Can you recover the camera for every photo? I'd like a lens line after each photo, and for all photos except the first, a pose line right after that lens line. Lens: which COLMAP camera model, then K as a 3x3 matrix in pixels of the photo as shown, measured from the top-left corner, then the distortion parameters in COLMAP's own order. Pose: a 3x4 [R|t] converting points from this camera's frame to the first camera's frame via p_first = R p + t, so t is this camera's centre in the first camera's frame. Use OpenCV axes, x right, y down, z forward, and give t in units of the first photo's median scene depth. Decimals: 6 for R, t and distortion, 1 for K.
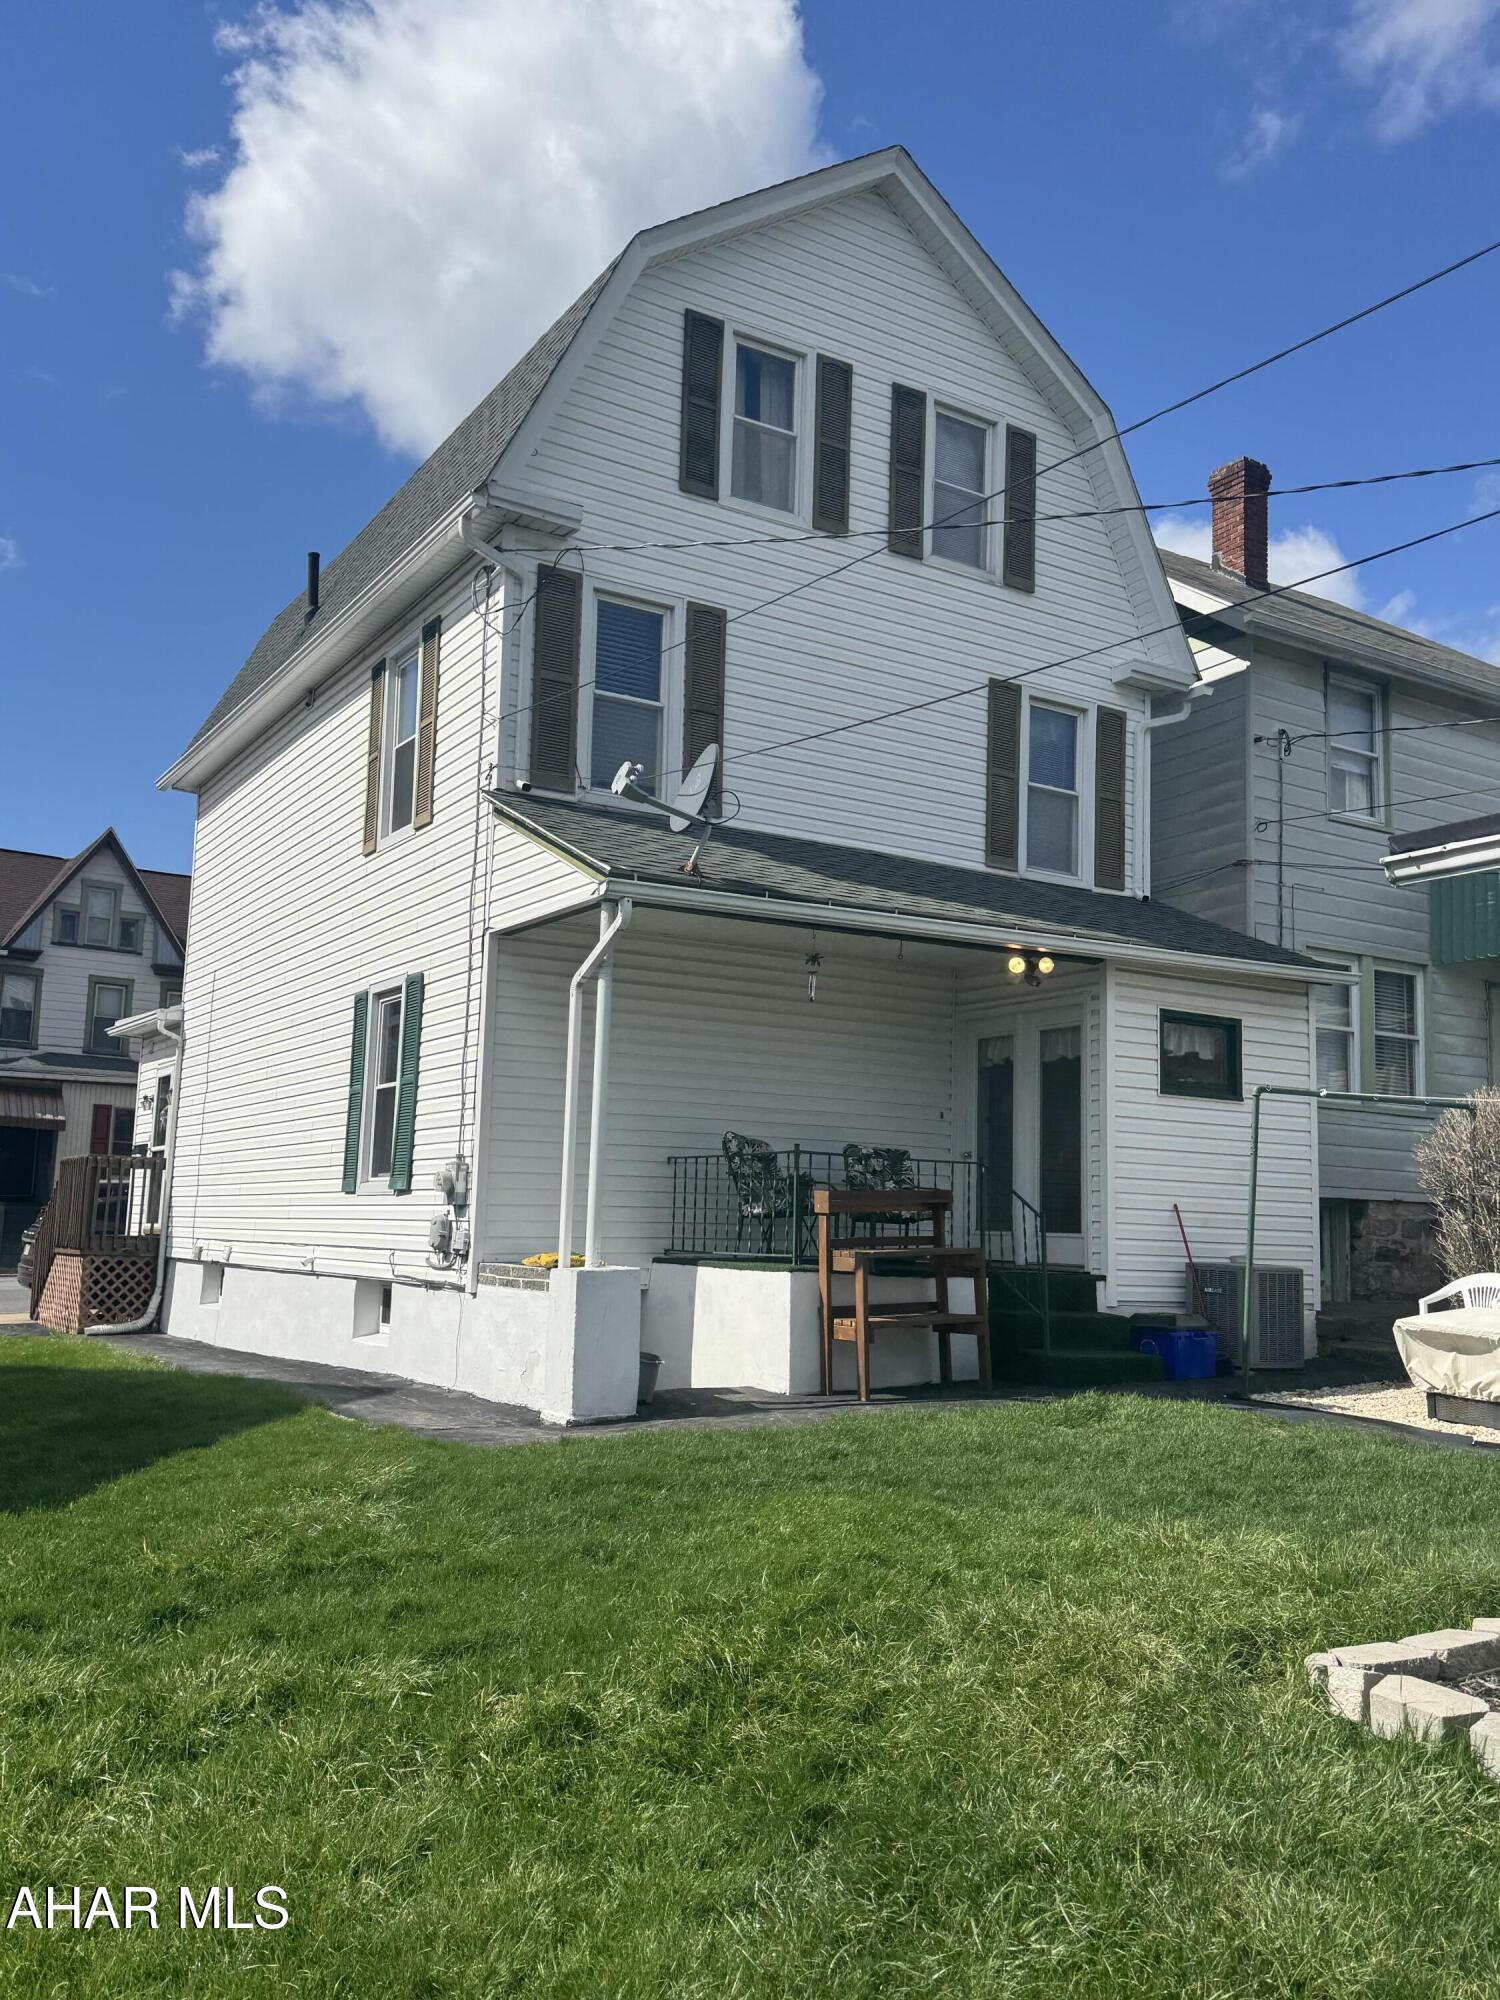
lens RADIAL K [[1654.1, 0, 739.4], [0, 1654.1, 996.1], [0, 0, 1]] dist [0.088431, 0.000479]
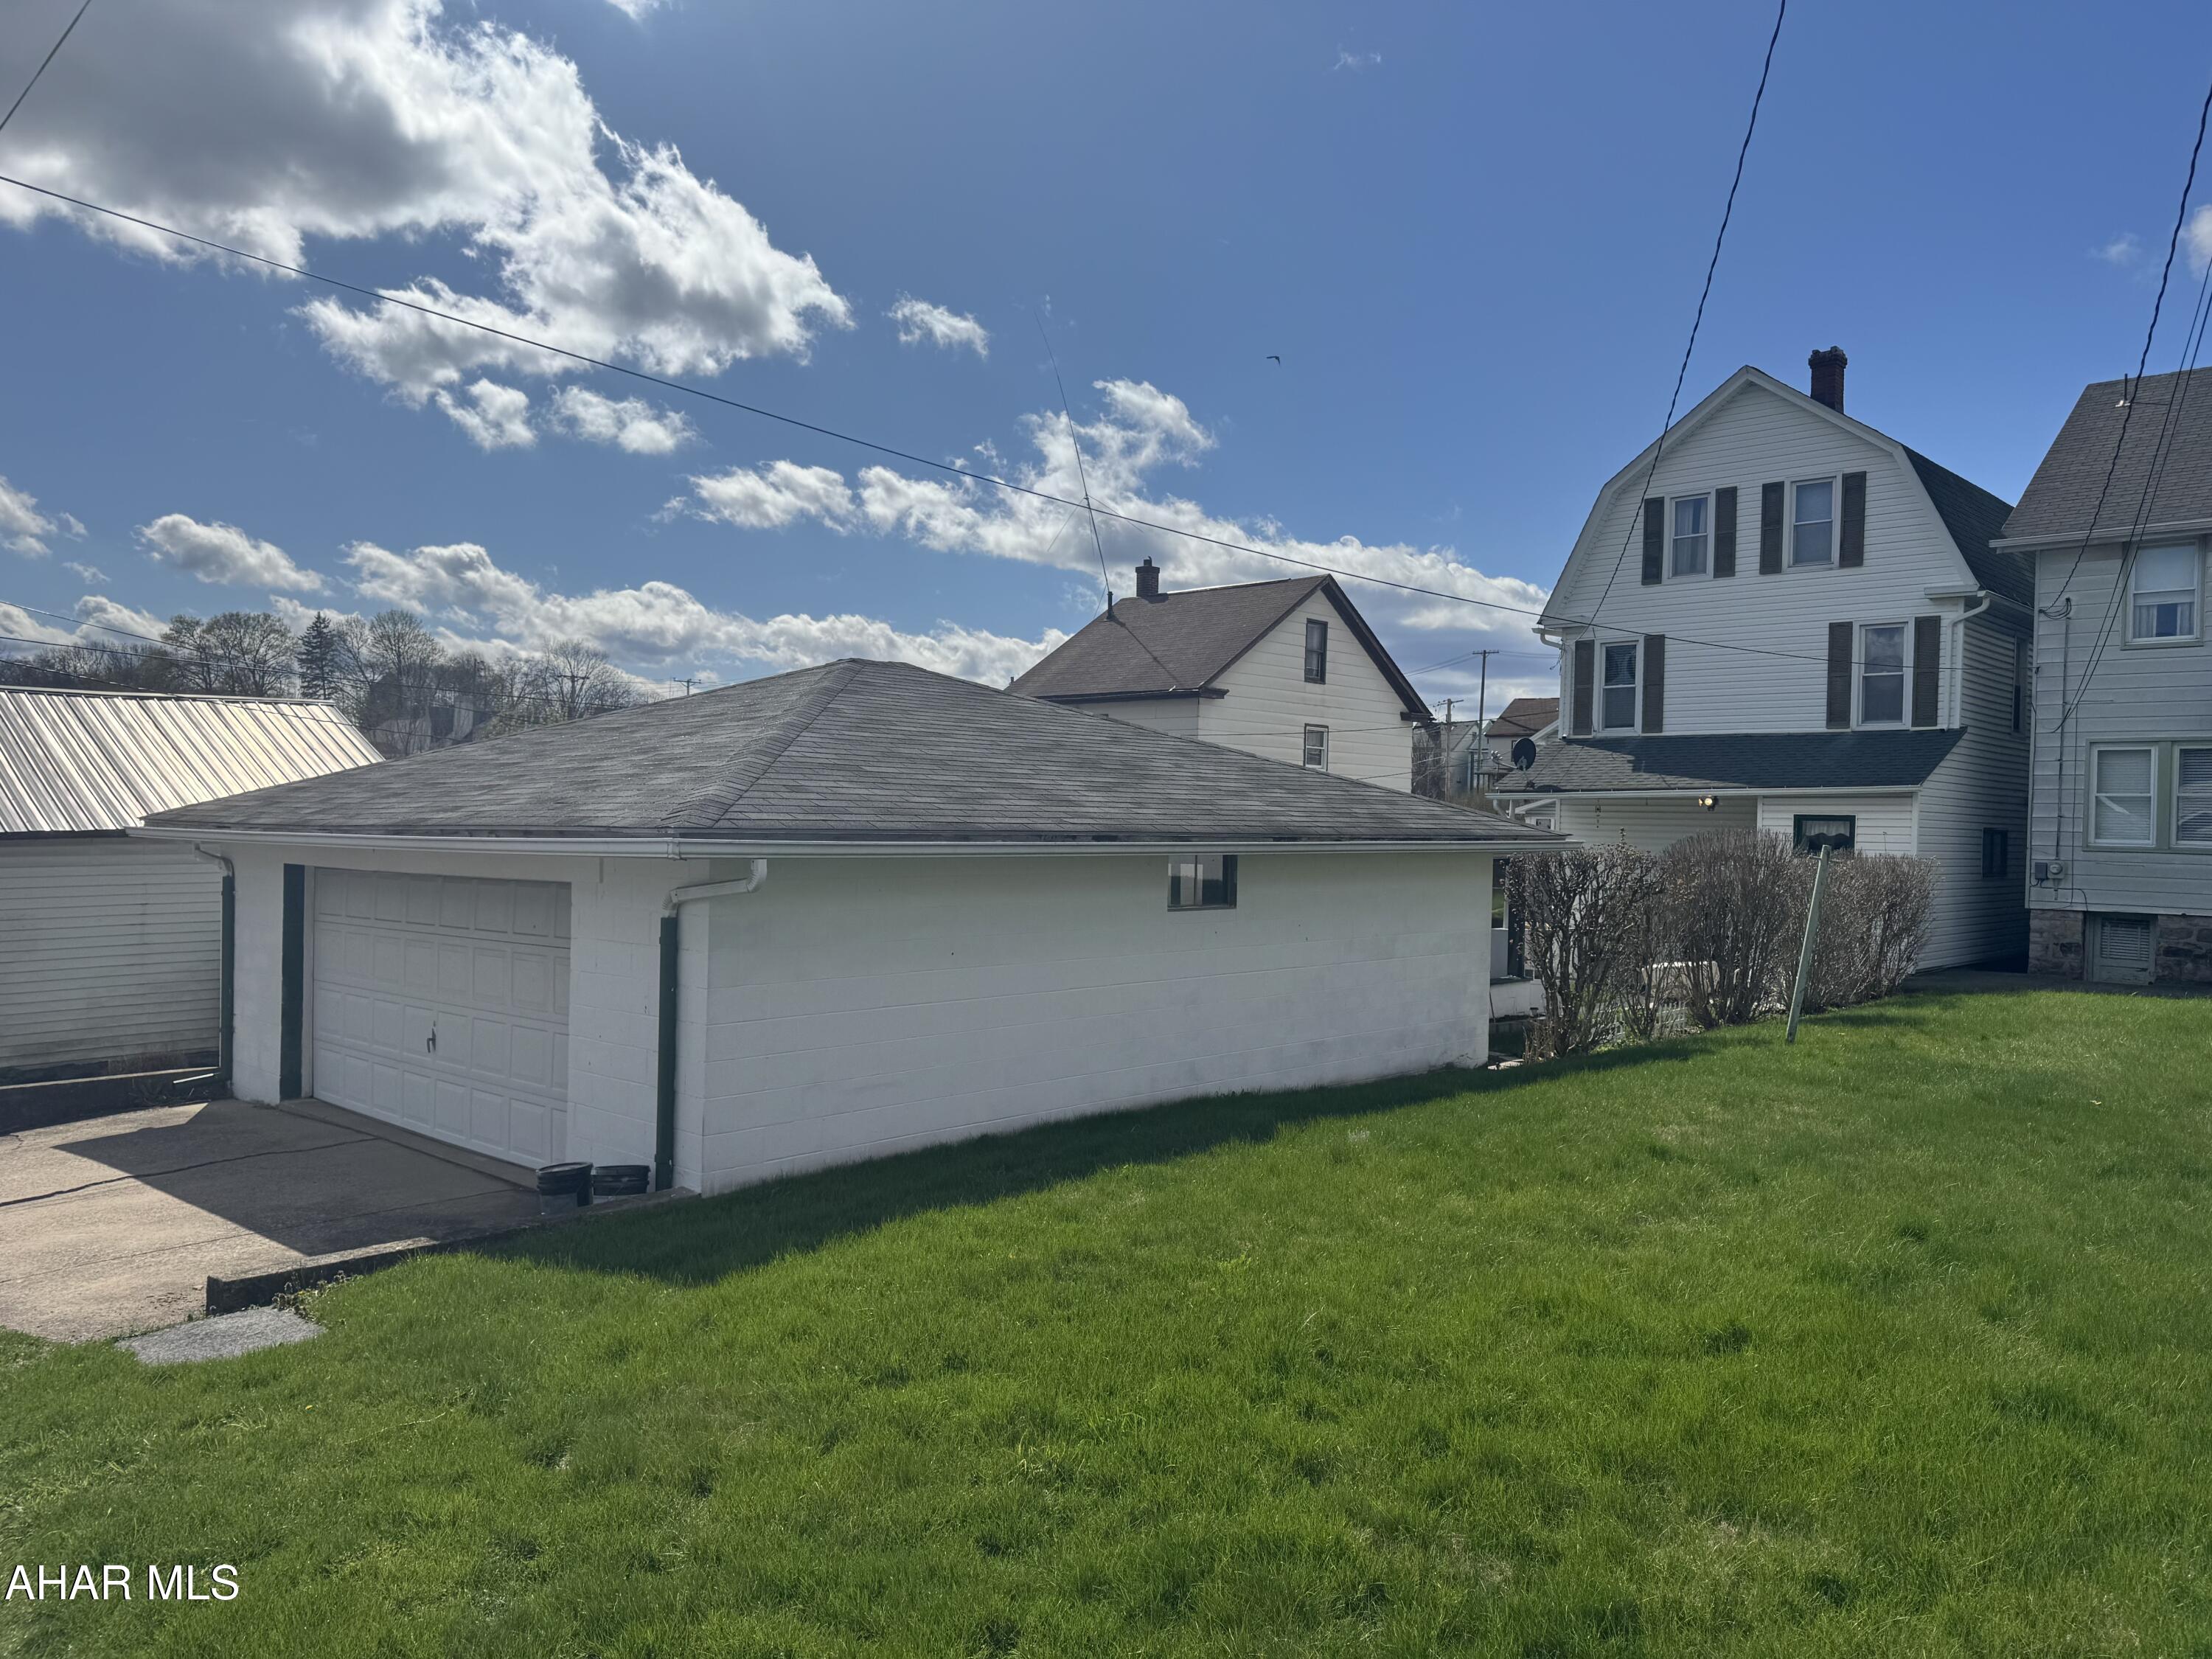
lens RADIAL K [[1561.9, 0, 1113.4], [0, 1561.9, 836.8], [0, 0, 1]] dist [0.057465, -0.006547]
pose [[0.244399, -0.007454, -0.969646, 1.702124], [0.119069, 0.992634, 0.022381, -0.093629], [0.962337, -0.120924, 0.243487, -0.218306]]
